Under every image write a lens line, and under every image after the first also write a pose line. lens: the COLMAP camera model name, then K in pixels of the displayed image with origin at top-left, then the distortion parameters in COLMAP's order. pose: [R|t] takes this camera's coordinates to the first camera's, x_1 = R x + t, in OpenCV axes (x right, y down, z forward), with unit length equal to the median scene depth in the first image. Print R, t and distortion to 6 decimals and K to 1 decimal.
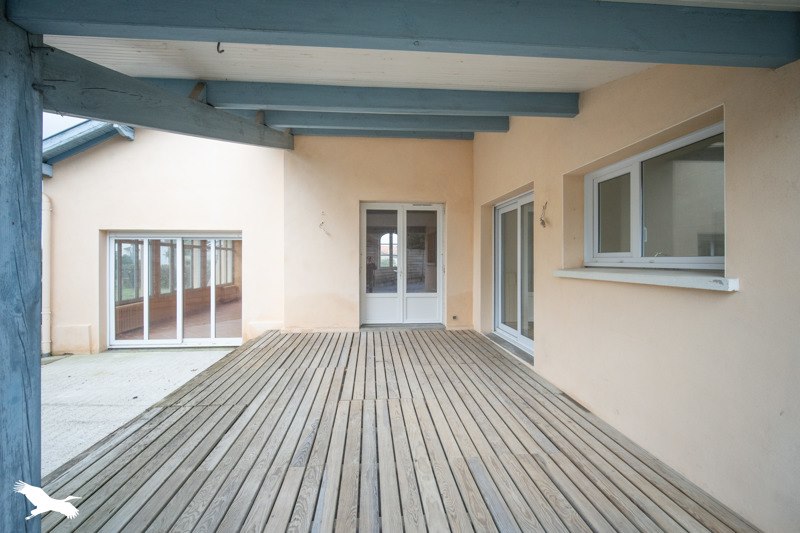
lens RADIAL K [[349.4, 0, 400.0], [0, 349.4, 266.5], [0, 0, 1]] dist [-0.015547, -0.000178]
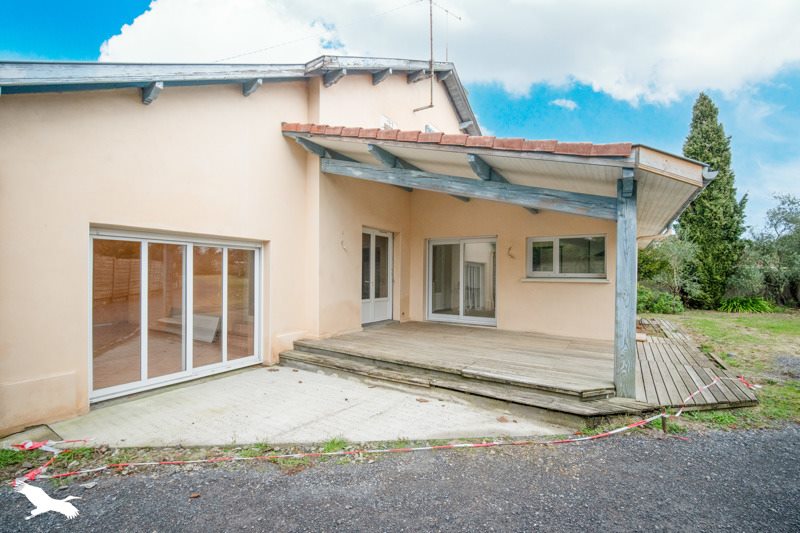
lens RADIAL K [[352.5, 0, 399.0], [0, 352.5, 277.6], [0, 0, 1]] dist [-0.014021, 0.000020]
pose [[0.605306, -0.001249, 0.795992, -1.027232], [0.007657, 0.999962, -0.004254, 0.004434], [-0.795956, 0.008670, 0.605292, 0.134315]]
